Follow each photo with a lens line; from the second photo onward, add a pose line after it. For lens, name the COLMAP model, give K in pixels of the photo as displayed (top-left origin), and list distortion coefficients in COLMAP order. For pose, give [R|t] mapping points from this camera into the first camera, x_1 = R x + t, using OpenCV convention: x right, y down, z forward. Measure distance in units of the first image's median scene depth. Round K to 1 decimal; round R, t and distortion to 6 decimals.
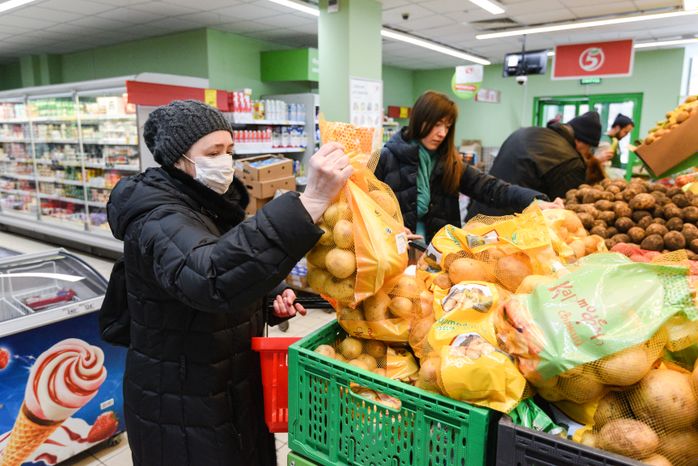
lens RADIAL K [[487.0, 0, 349.0], [0, 487.0, 233.0], [0, 0, 1]] dist [0.041941, -0.045363]
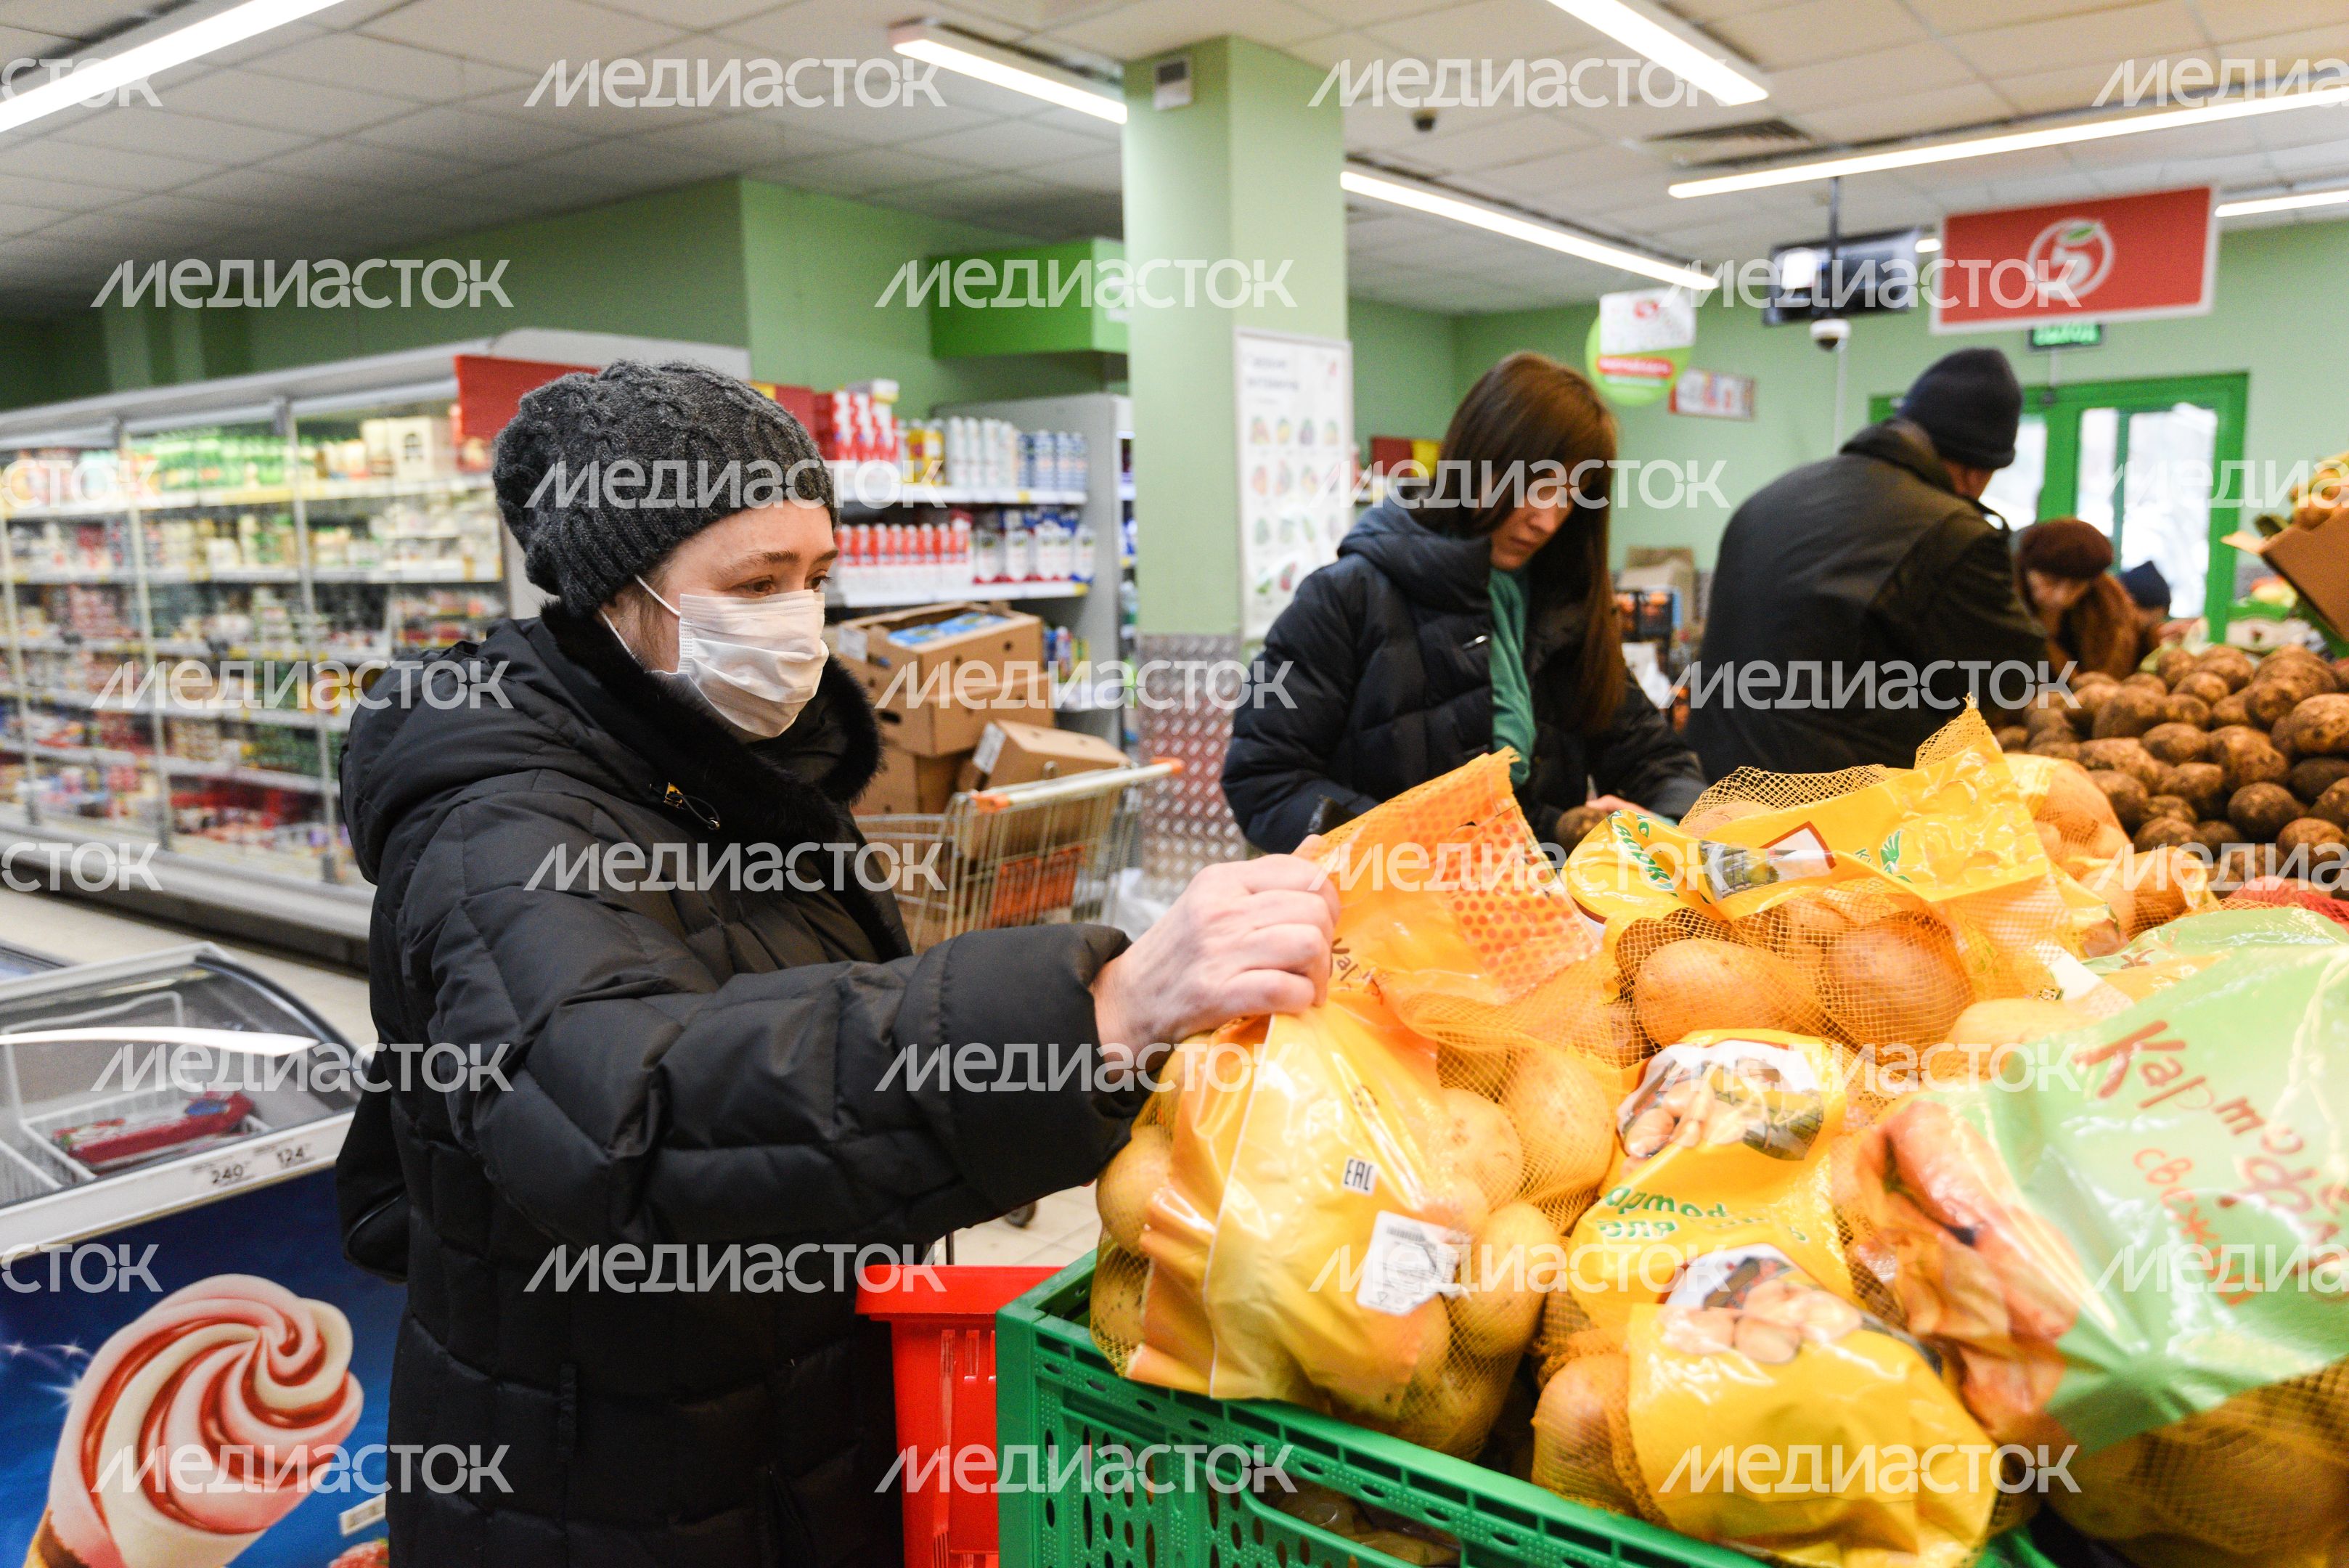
lens RADIAL K [[2056.3, 0, 1174.5], [0, 2056.3, 784.0], [0, 0, 1]] dist [0.036201, -0.005672]
pose [[0.999439, -0.023482, -0.023878, -0.011209], [0.022858, 0.999399, -0.026064, -0.020084], [0.024476, 0.025503, 0.999375, -0.195715]]
